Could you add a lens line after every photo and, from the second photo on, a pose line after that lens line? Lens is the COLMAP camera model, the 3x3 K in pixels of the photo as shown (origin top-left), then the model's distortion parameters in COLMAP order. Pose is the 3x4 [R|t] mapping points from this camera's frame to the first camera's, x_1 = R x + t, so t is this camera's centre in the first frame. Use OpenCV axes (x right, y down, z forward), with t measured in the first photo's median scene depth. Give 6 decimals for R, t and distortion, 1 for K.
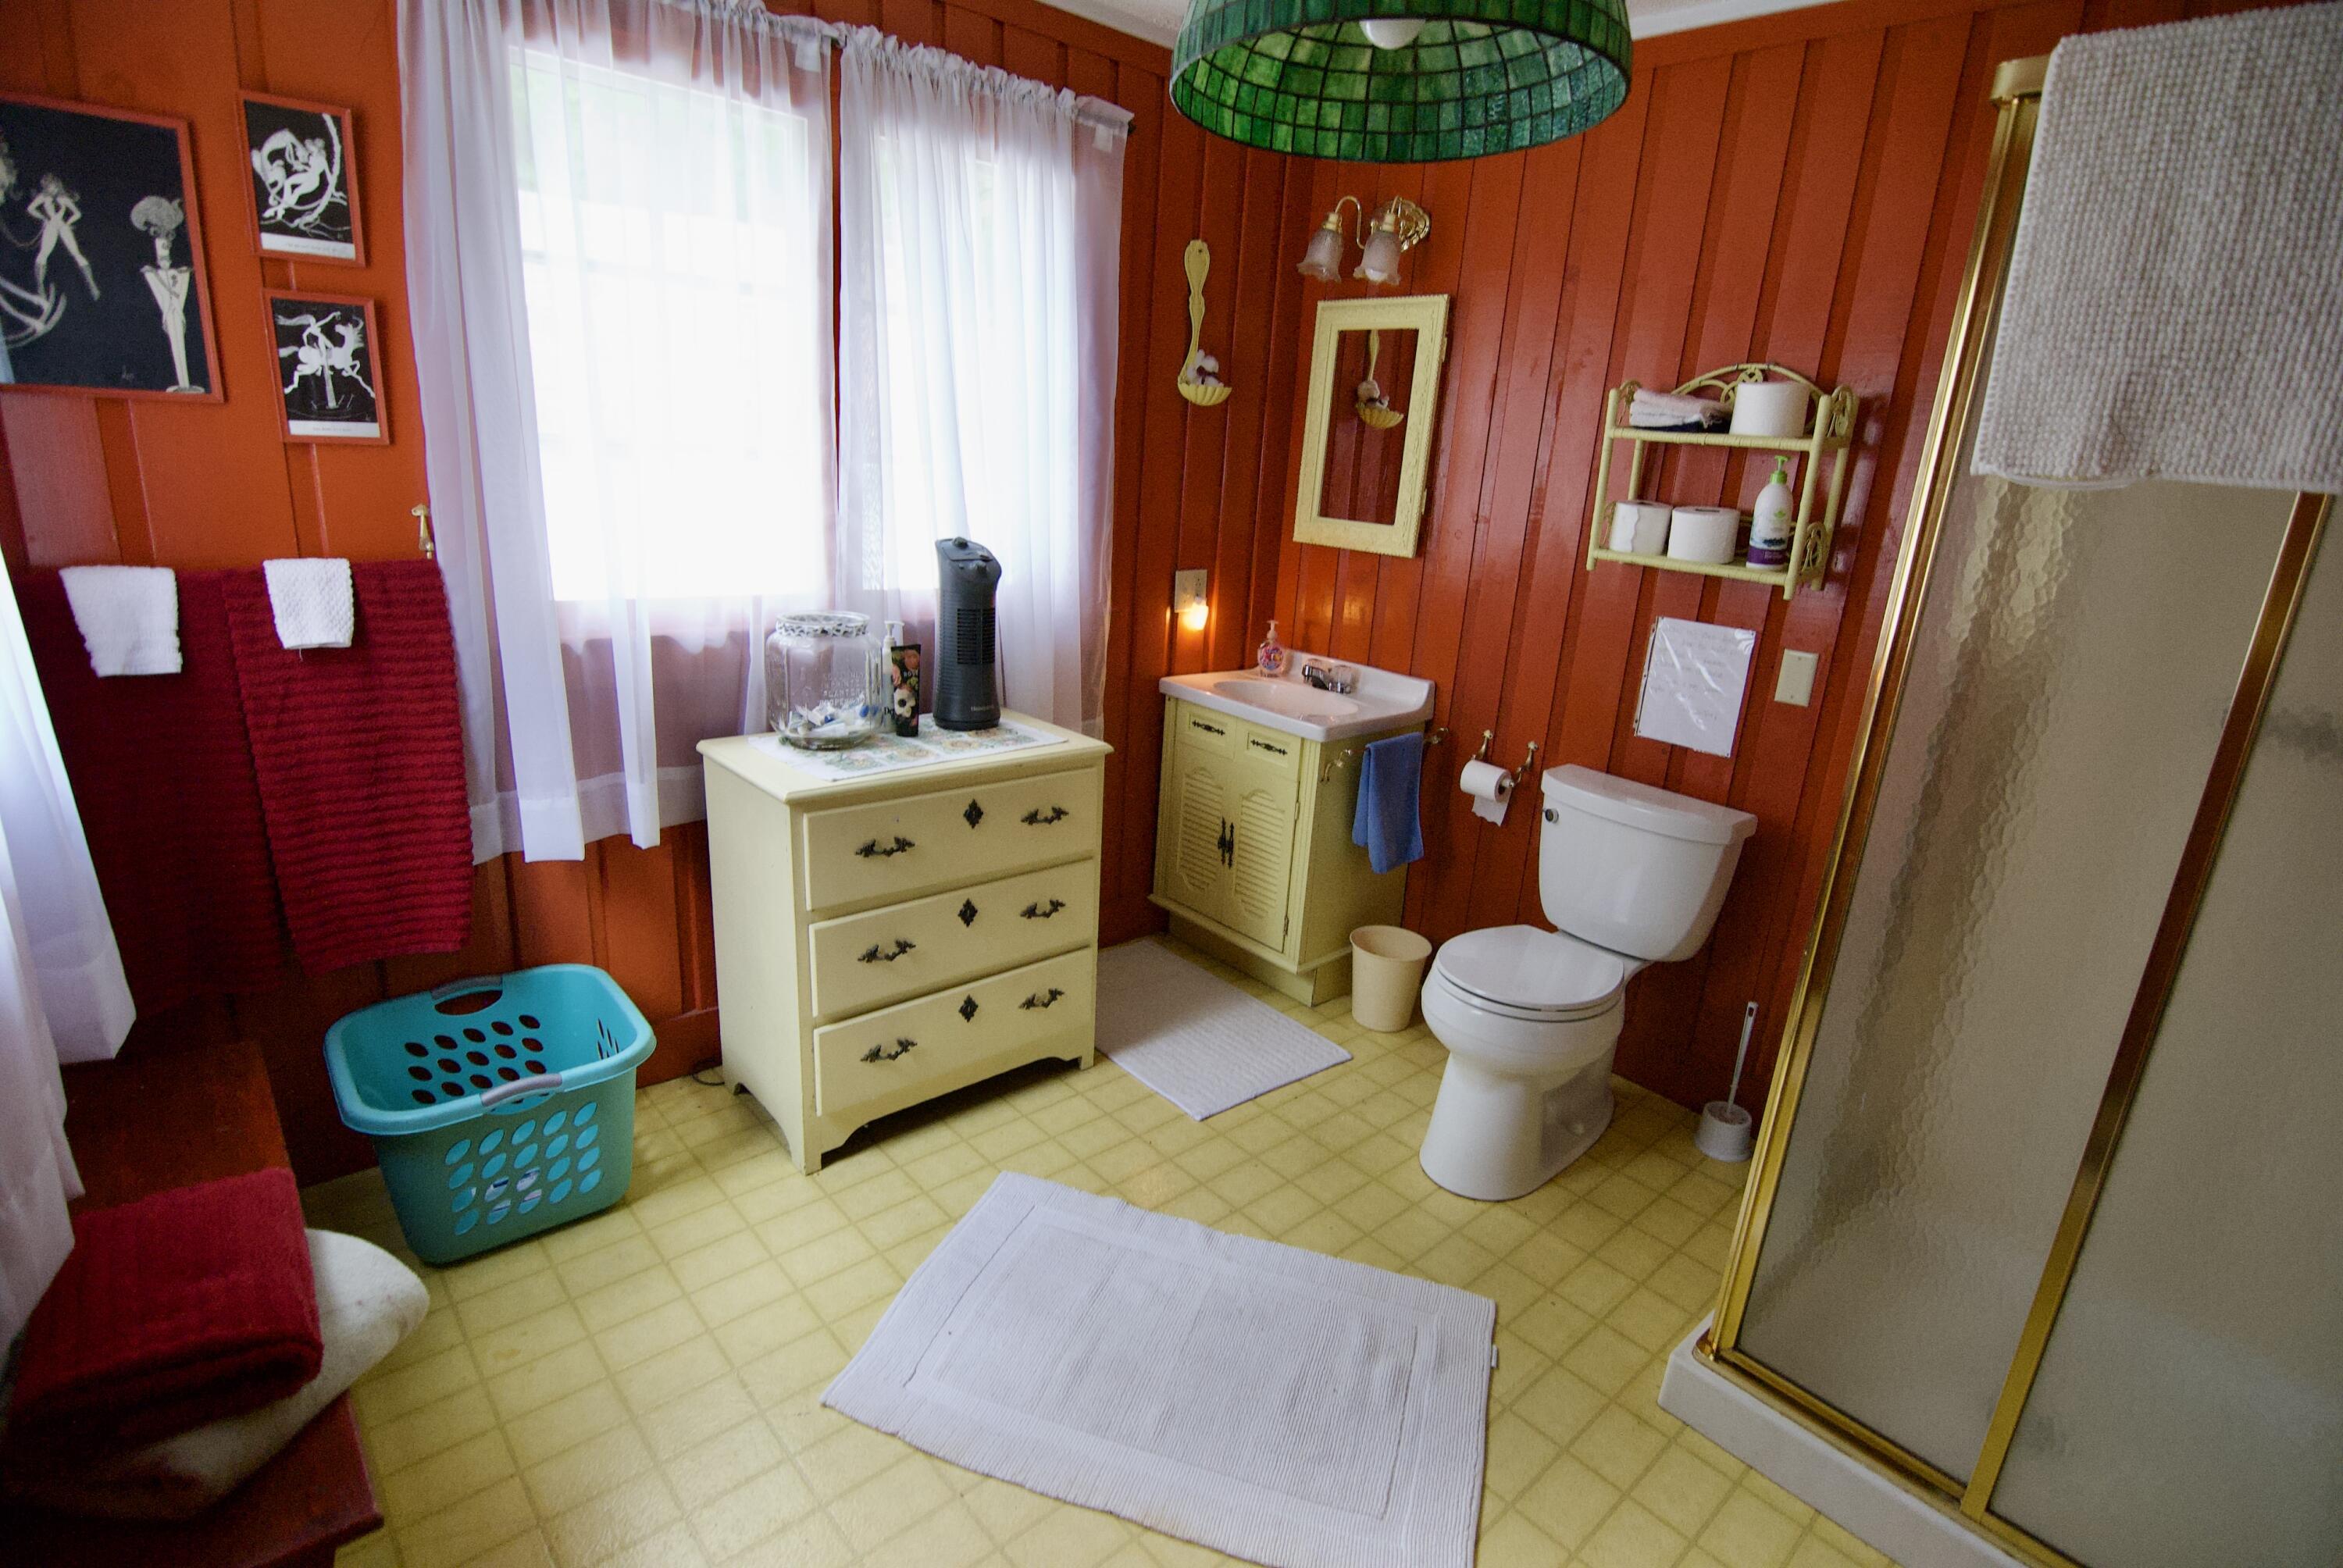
lens RADIAL K [[1136.0, 0, 1191.2], [0, 1136.0, 775.9], [0, 0, 1]] dist [-0.002576, -0.013716]
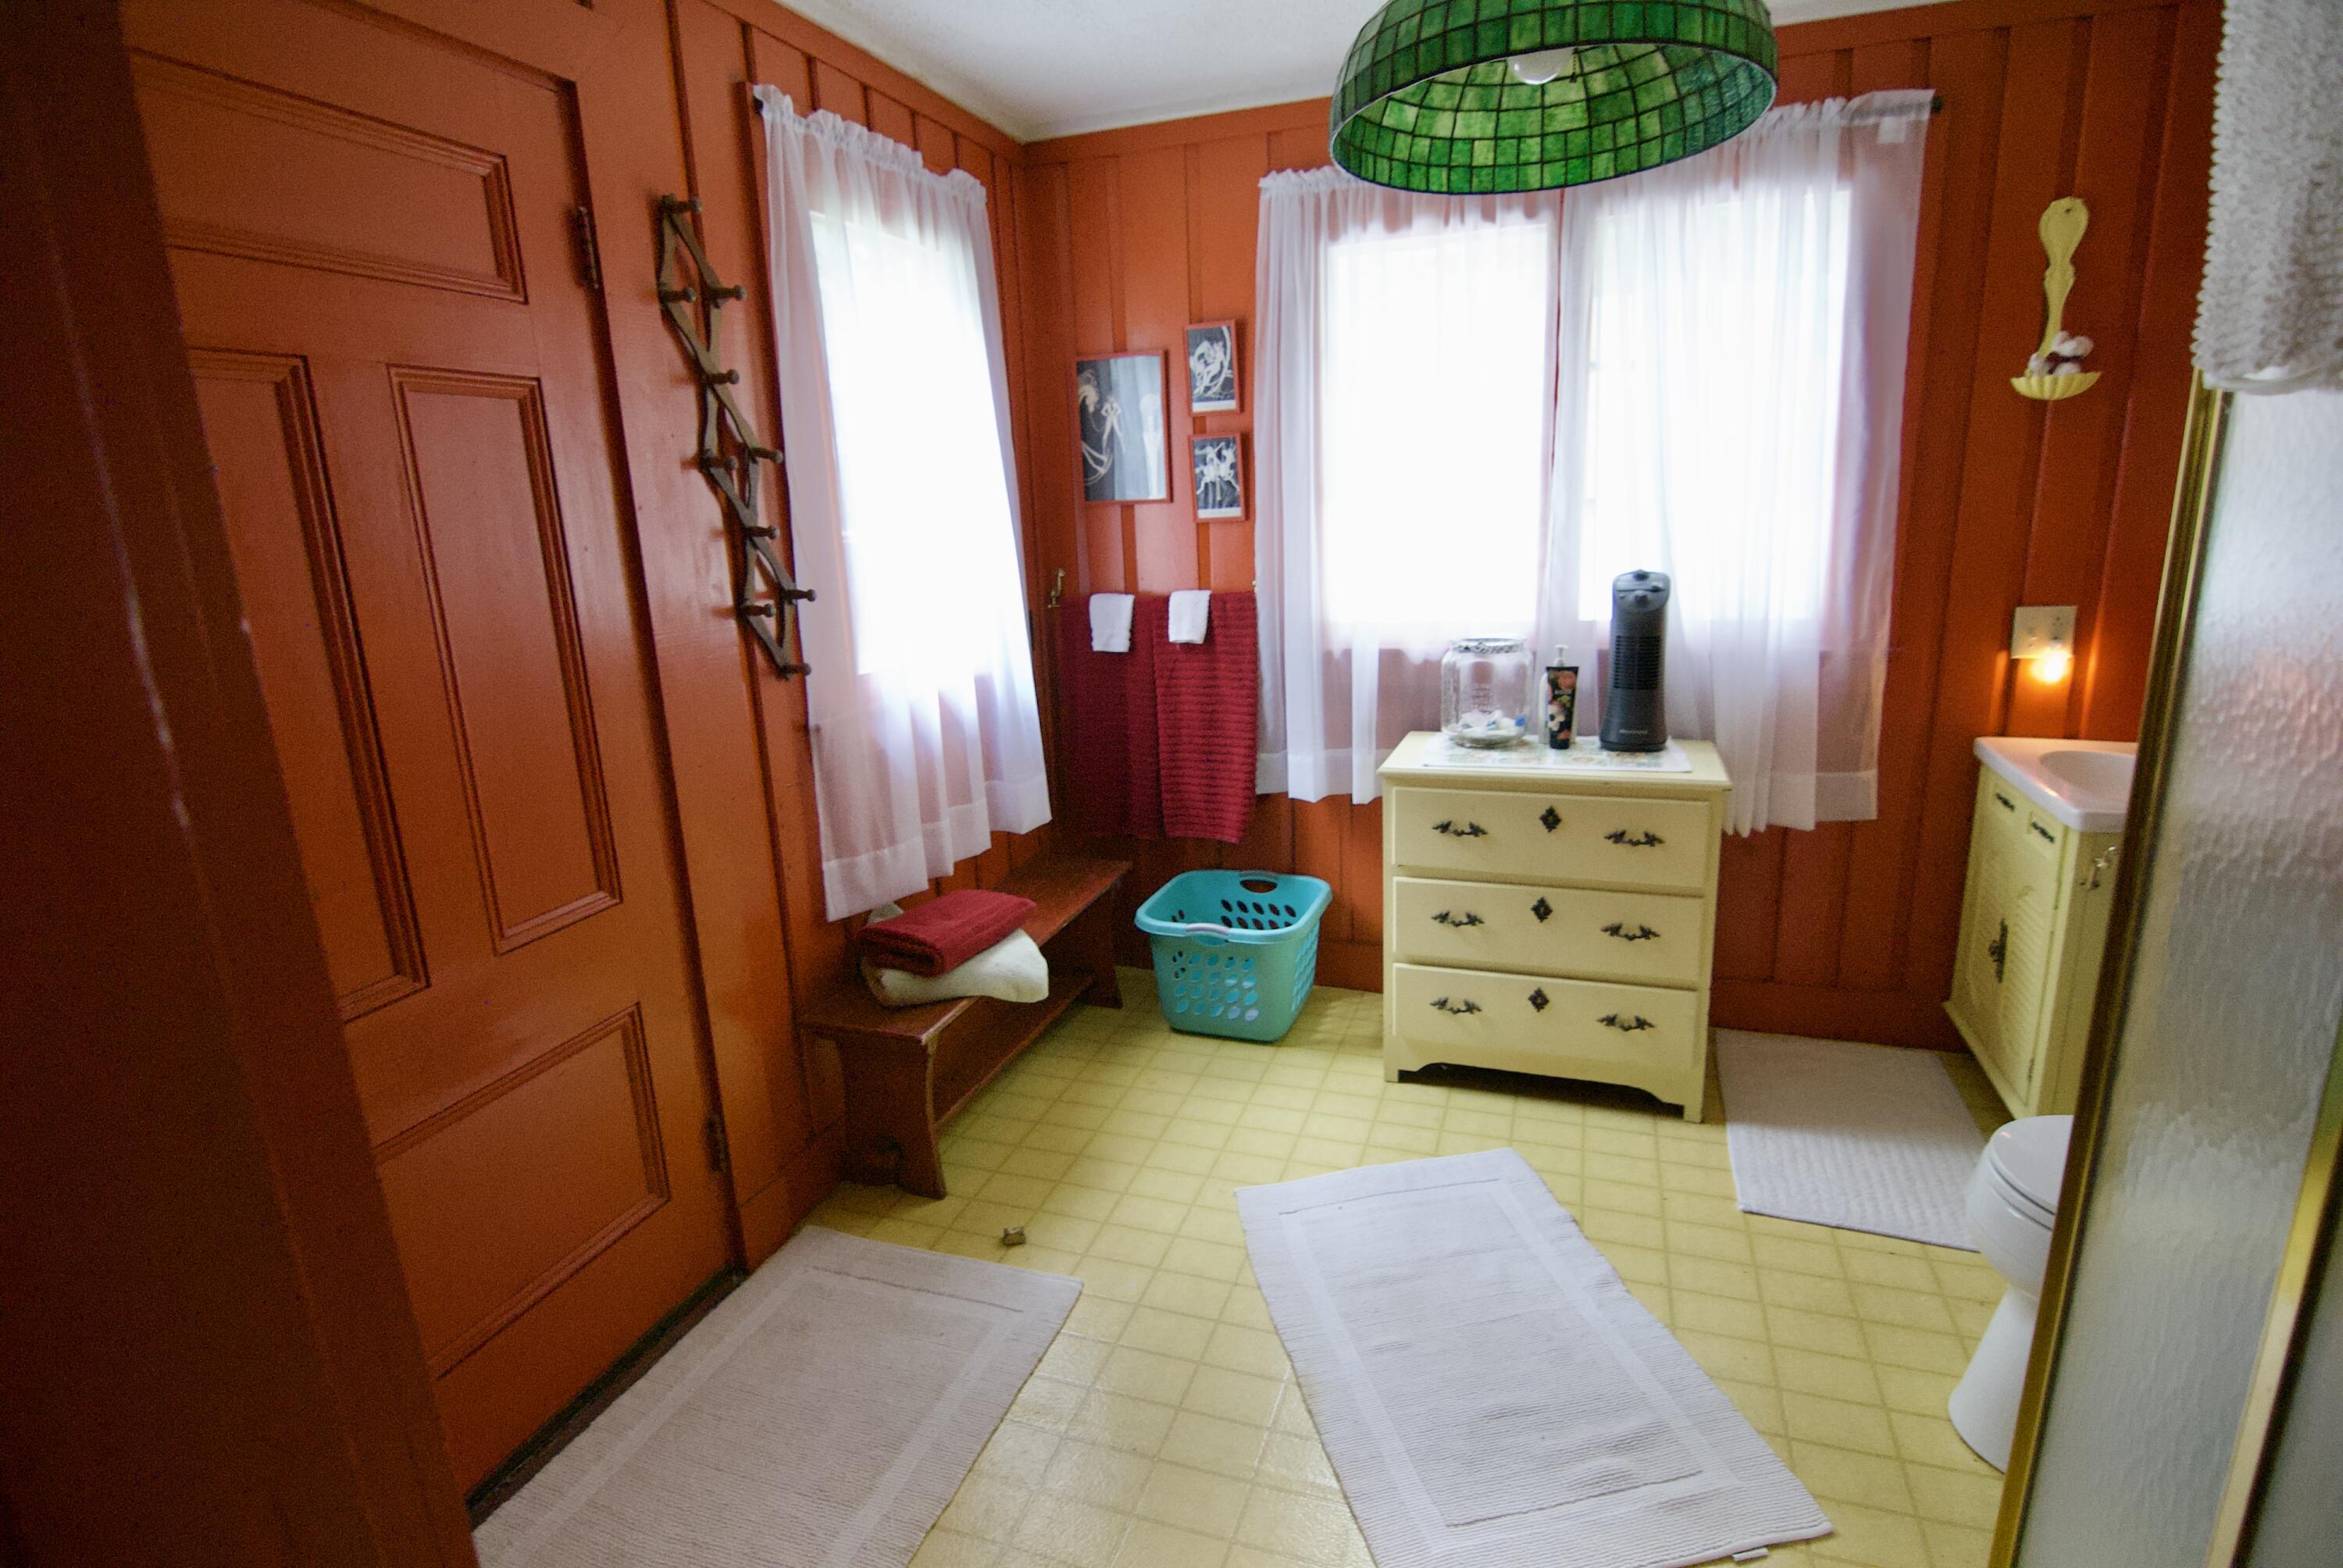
lens RADIAL K [[1136.0, 0, 1191.2], [0, 1136.0, 775.9], [0, 0, 1]] dist [-0.002576, -0.013716]
pose [[0.469548, 0.125650, -0.873920, 0.604929], [-0.172322, 0.983828, 0.048865, -0.001317], [0.865927, 0.127651, 0.483607, 0.170613]]
